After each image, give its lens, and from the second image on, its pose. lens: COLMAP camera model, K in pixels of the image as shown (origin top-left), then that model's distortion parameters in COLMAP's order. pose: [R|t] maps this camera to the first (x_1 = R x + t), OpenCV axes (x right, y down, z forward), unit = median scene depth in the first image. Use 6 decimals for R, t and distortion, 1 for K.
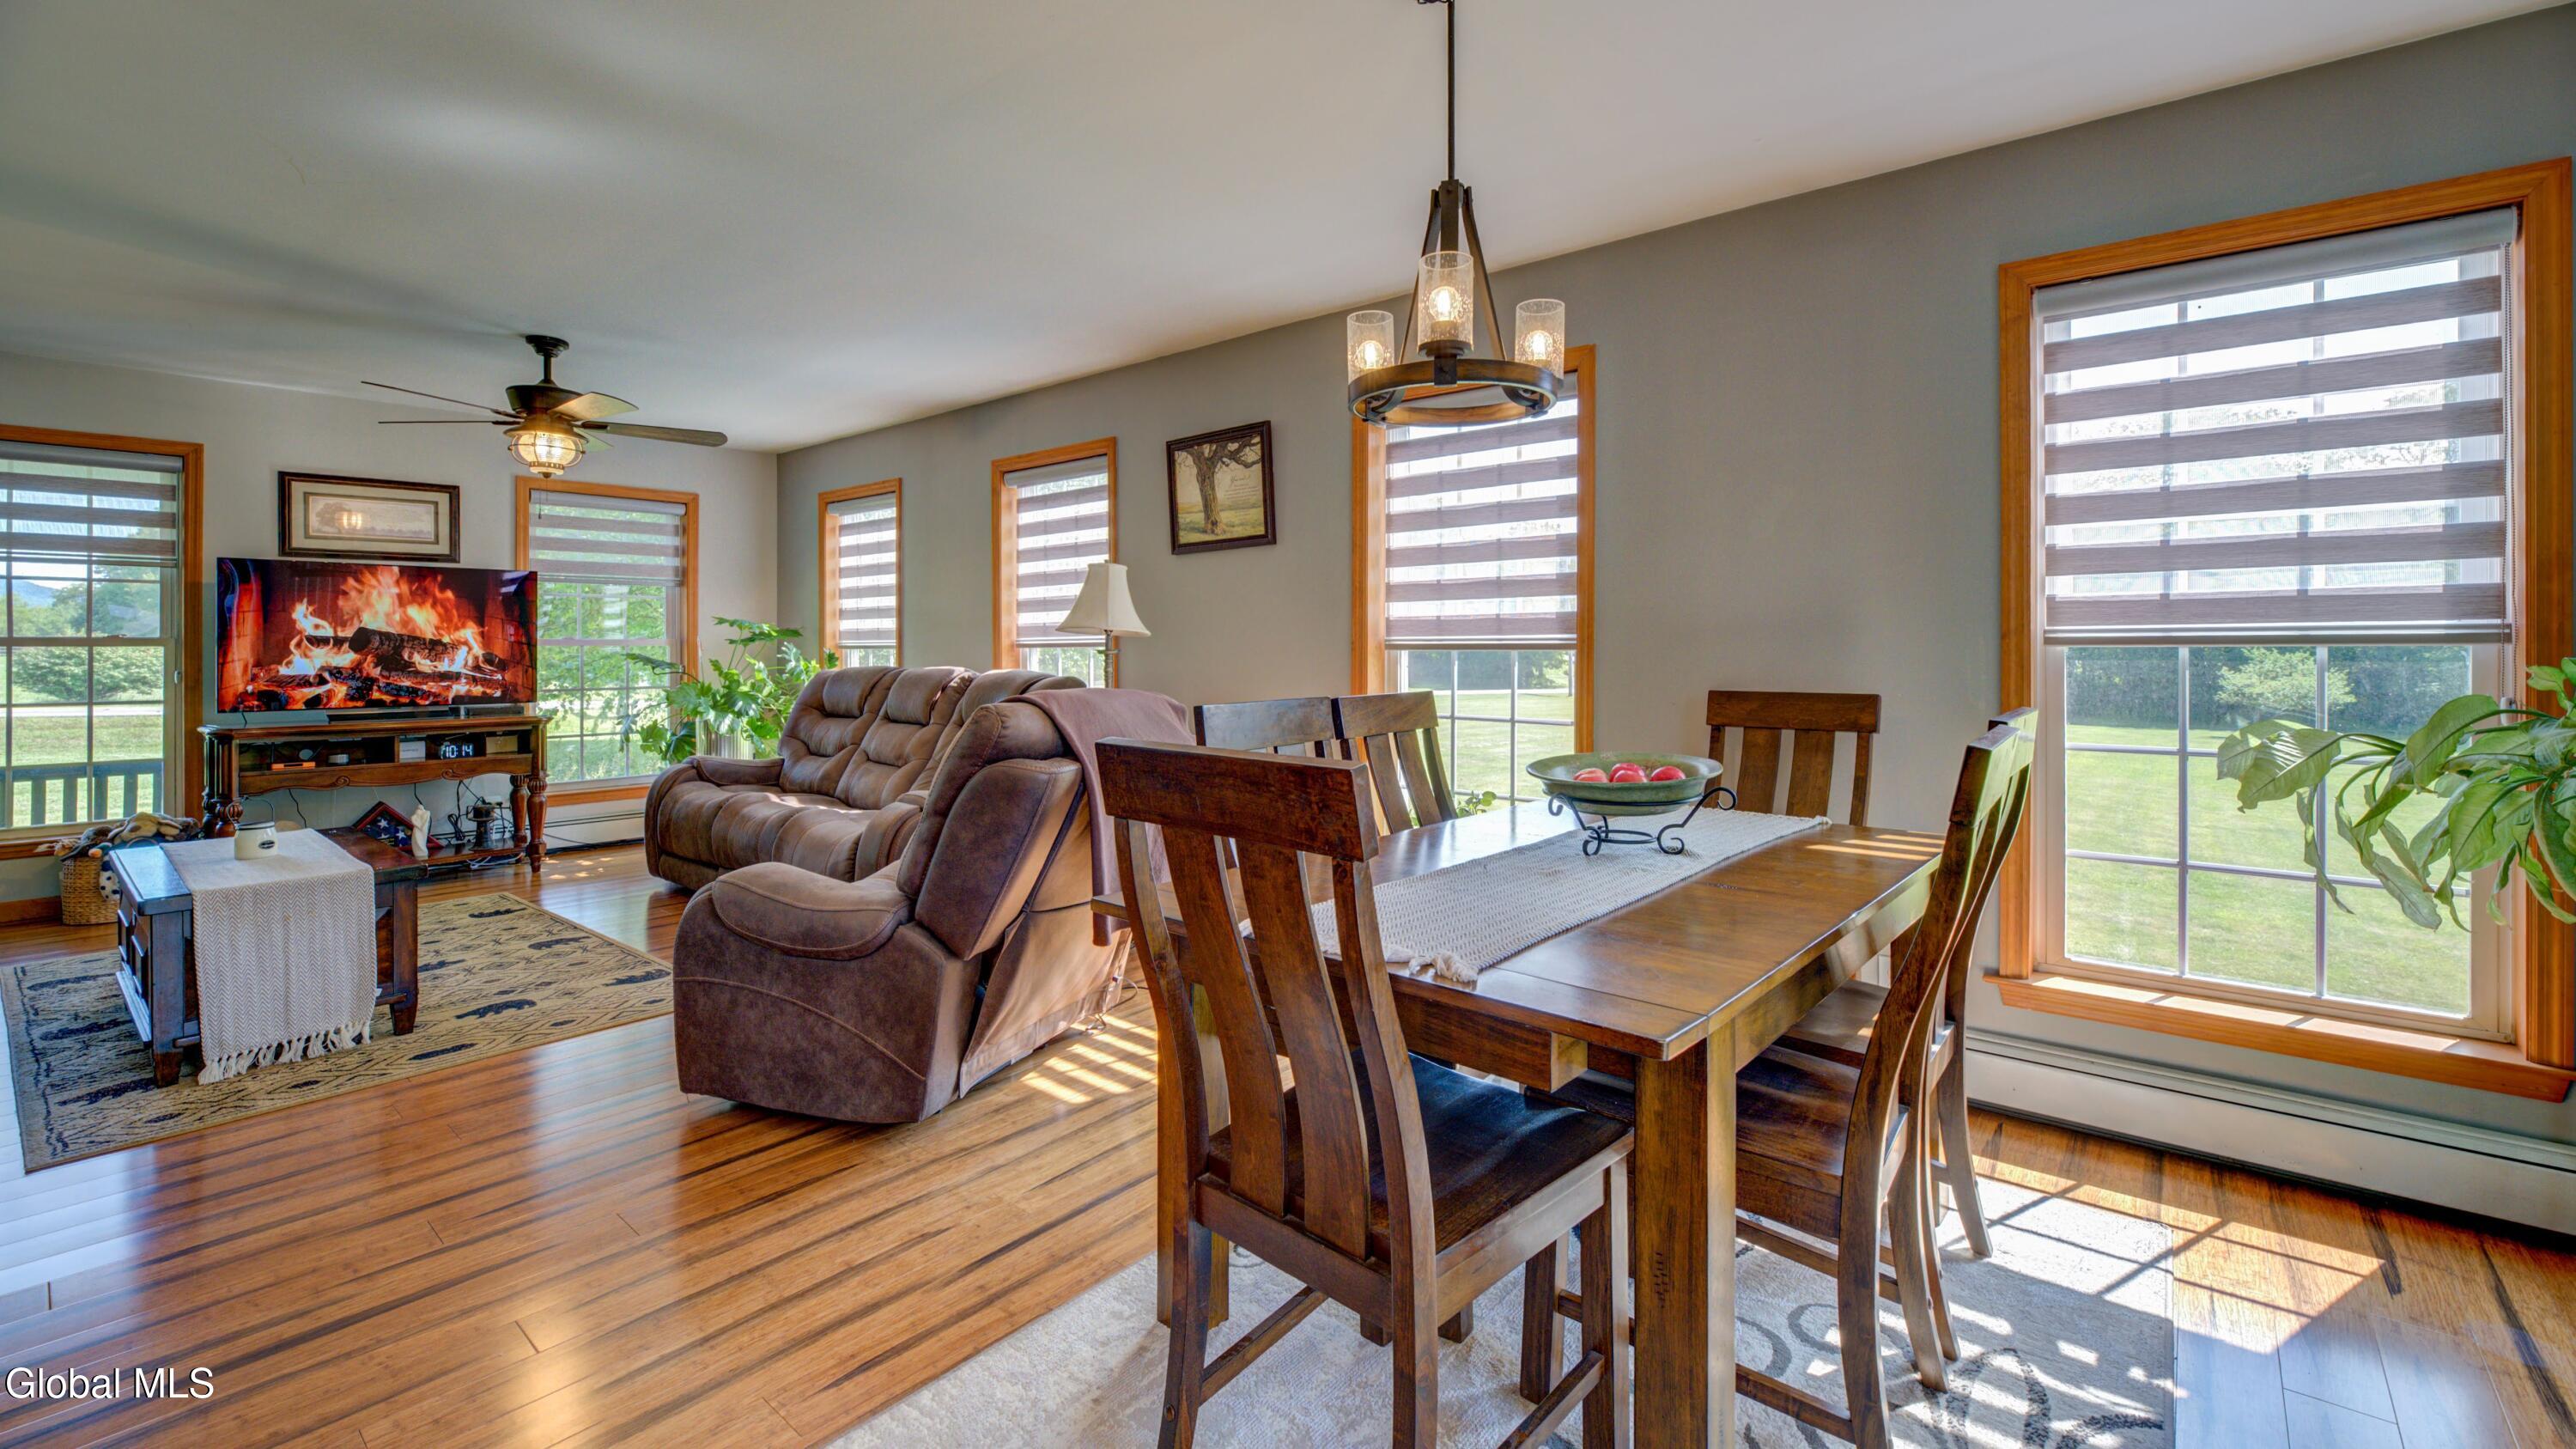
lens RADIAL K [[1085.8, 0, 1290.4], [0, 1085.8, 644.6], [0, 0, 1]] dist [-0.004150, -0.001280]
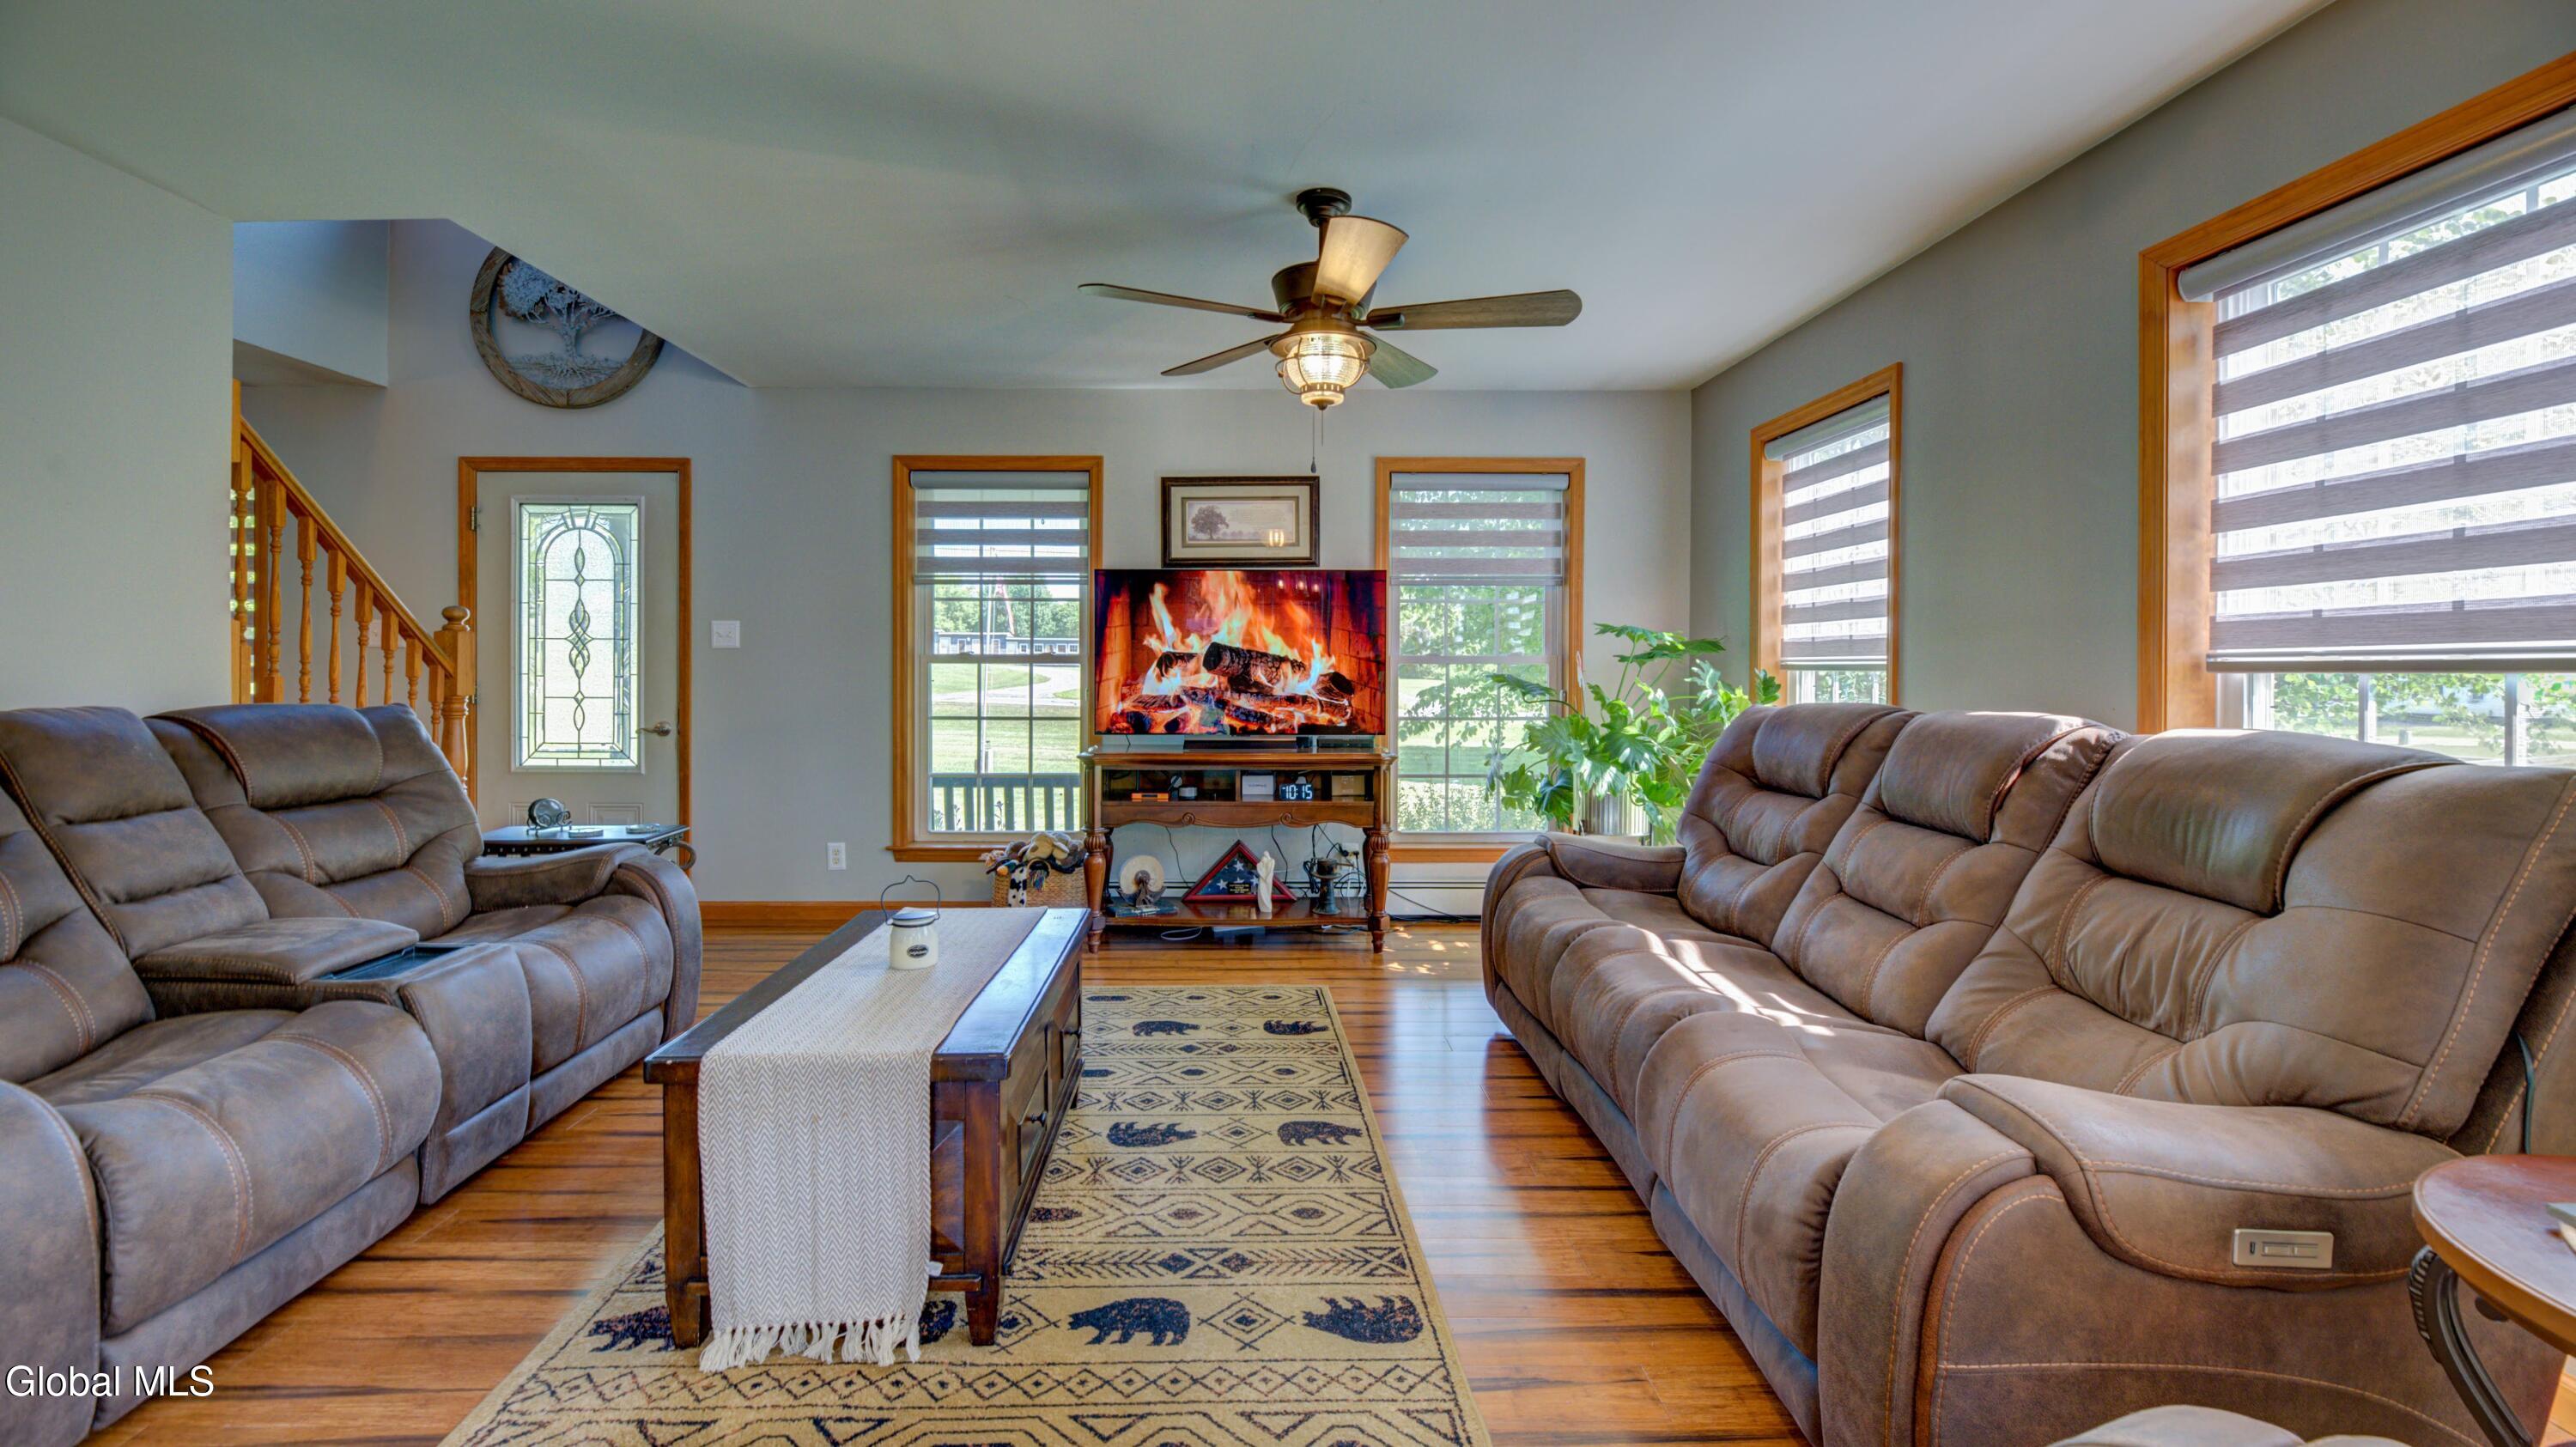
lens RADIAL K [[1064.1, 0, 1234.7], [0, 1064.1, 672.7], [0, 0, 1]] dist [-0.001596, -0.000561]
pose [[0.646356, 0.008920, -0.762984, -0.185224], [-0.002194, 0.999949, 0.009832, 0.000092], [0.763033, -0.004681, 0.646342, 0.442294]]
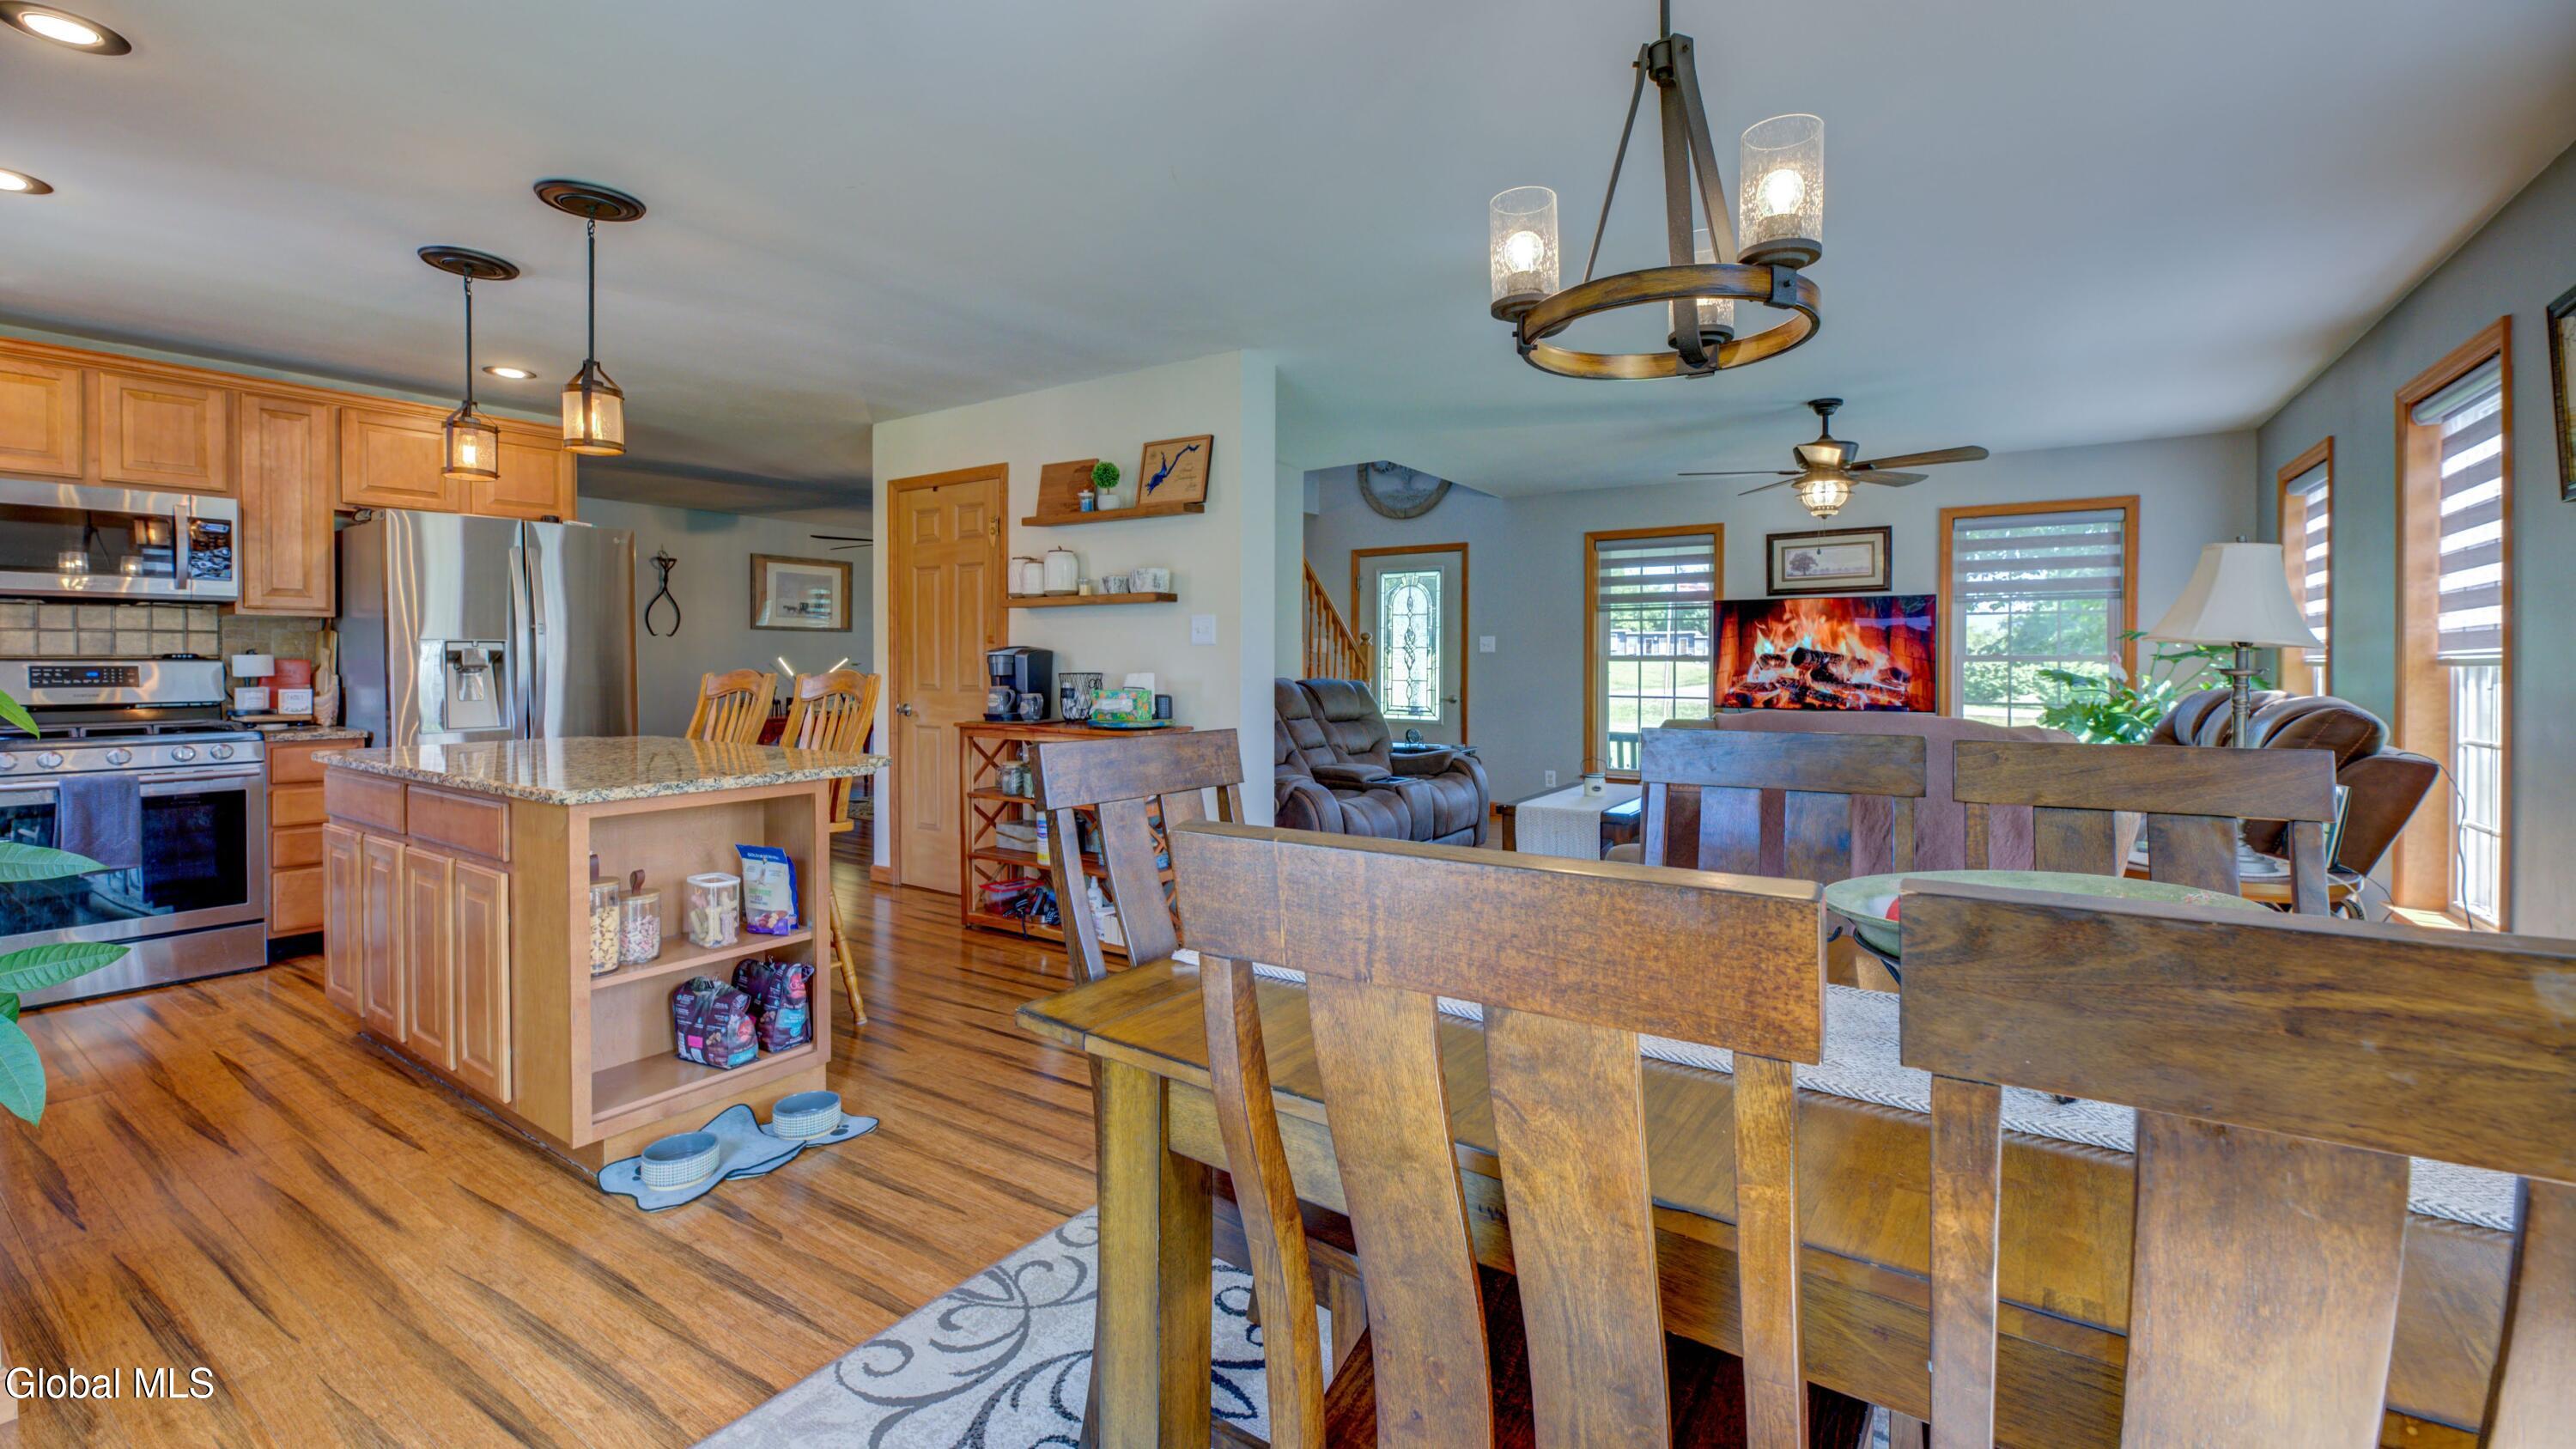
lens RADIAL K [[1039.5, 0, 1282.8], [0, 1039.5, 663.5], [0, 0, 1]] dist [-0.002328, -0.000201]
pose [[0.110688, 0.003587, -0.993849, 0.303838], [-0.000660, 0.999994, 0.003536, -0.000294], [0.993855, 0.000264, 0.110689, 0.237364]]
